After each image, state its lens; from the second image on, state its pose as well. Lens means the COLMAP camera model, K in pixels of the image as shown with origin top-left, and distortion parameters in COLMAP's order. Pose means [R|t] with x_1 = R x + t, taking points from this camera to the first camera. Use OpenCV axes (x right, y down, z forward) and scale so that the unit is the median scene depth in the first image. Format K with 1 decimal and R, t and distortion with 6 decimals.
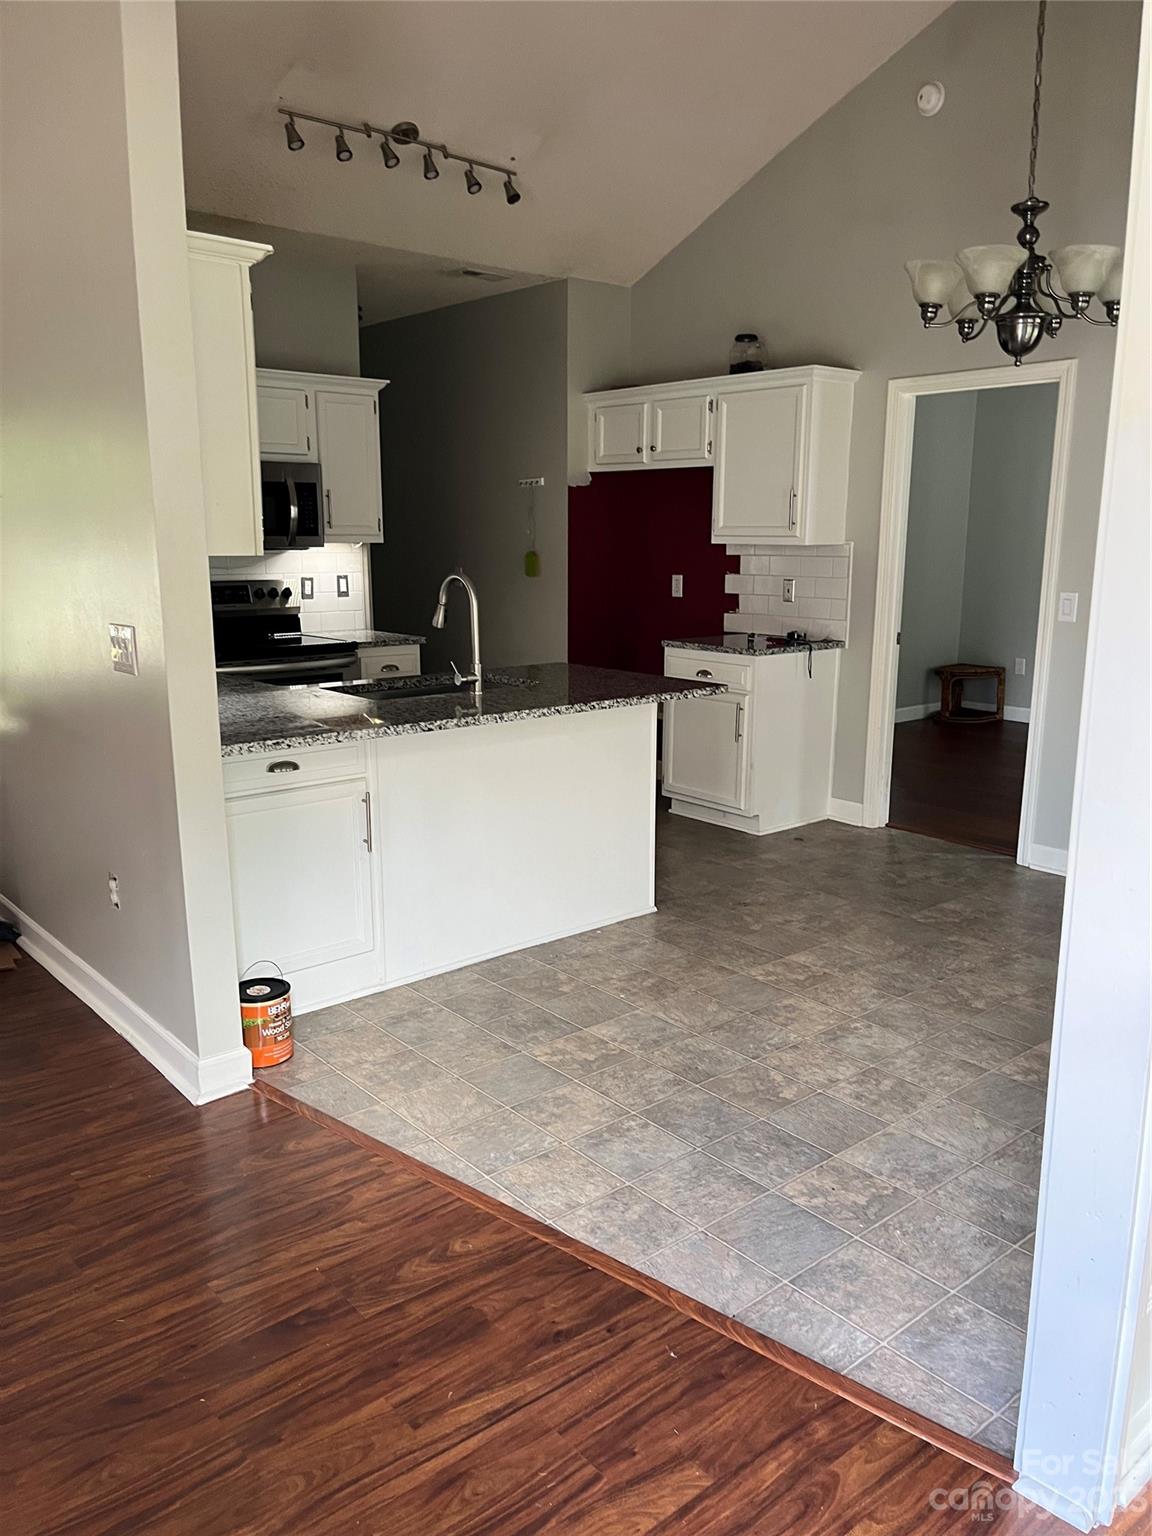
lens RADIAL K [[1158.3, 0, 577.4], [0, 1158.3, 767.7], [0, 0, 1]] dist [-0.005575, -0.003123]
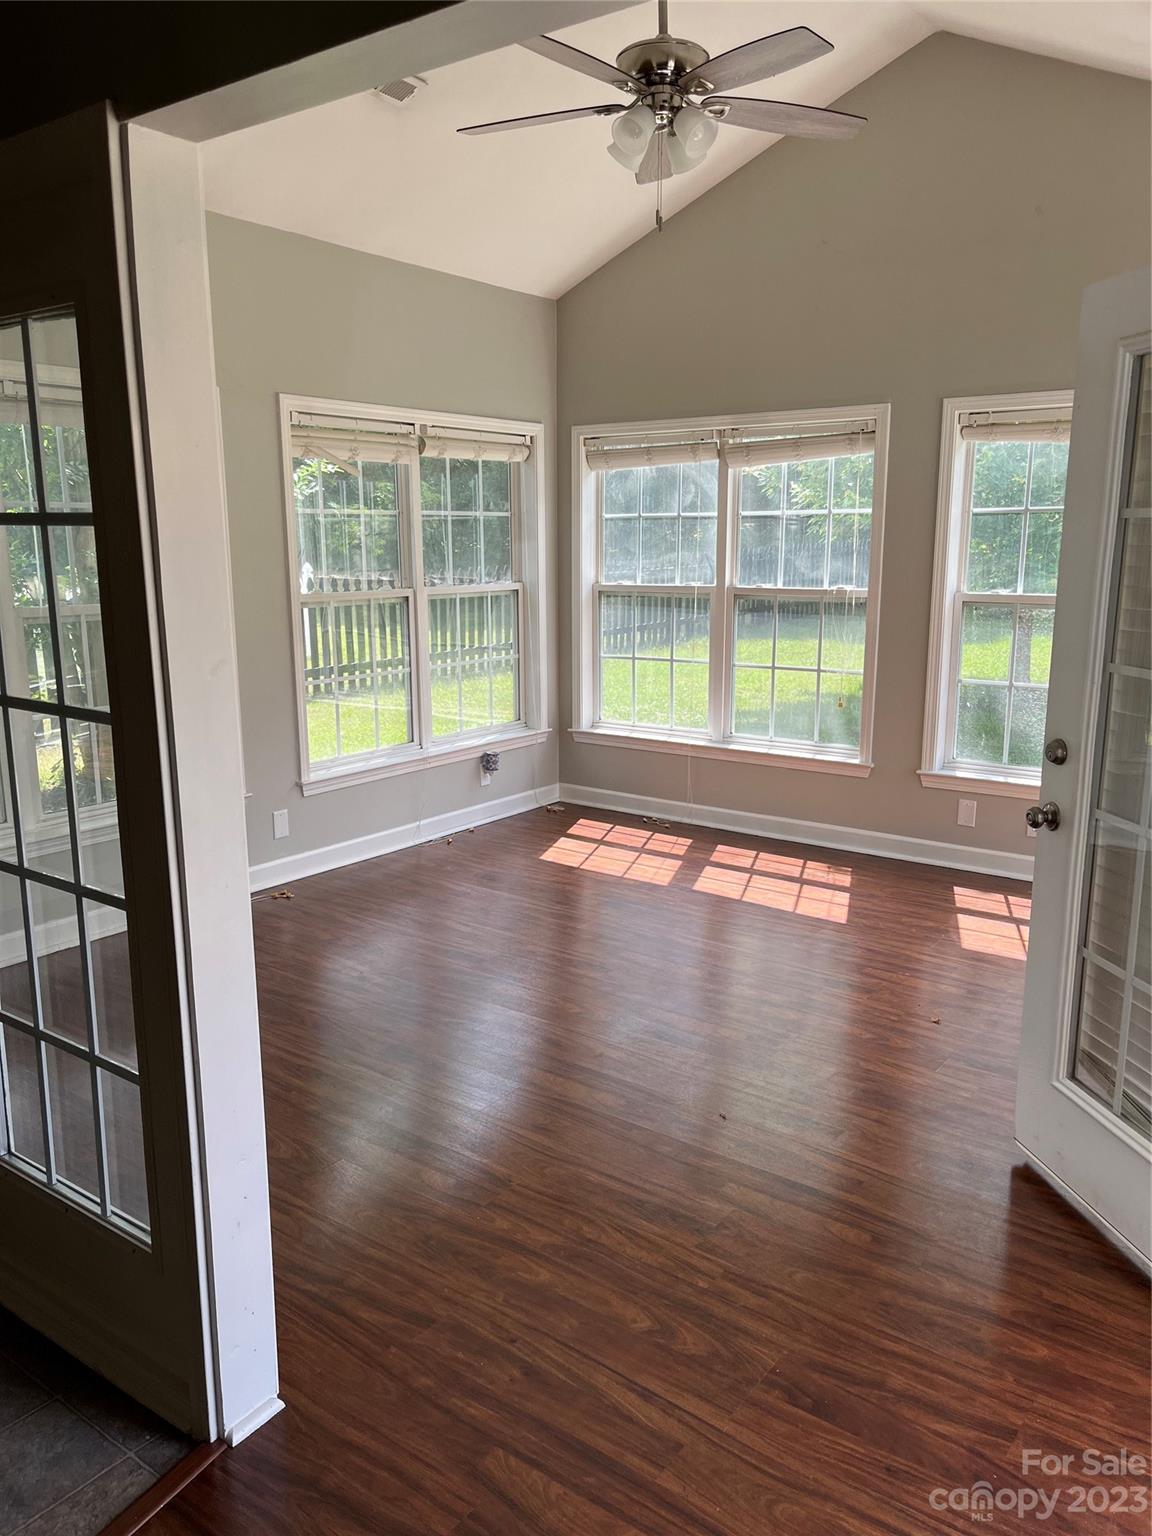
lens RADIAL K [[1158.3, 0, 577.4], [0, 1158.3, 770.7], [0, 0, 1]] dist [-0.005575, -0.003123]
pose [[-0.215284, -0.182274, 0.959390, -0.967225], [0.226459, 0.946327, 0.230609, -0.248485], [-0.949931, 0.266909, -0.162451, 1.060033]]
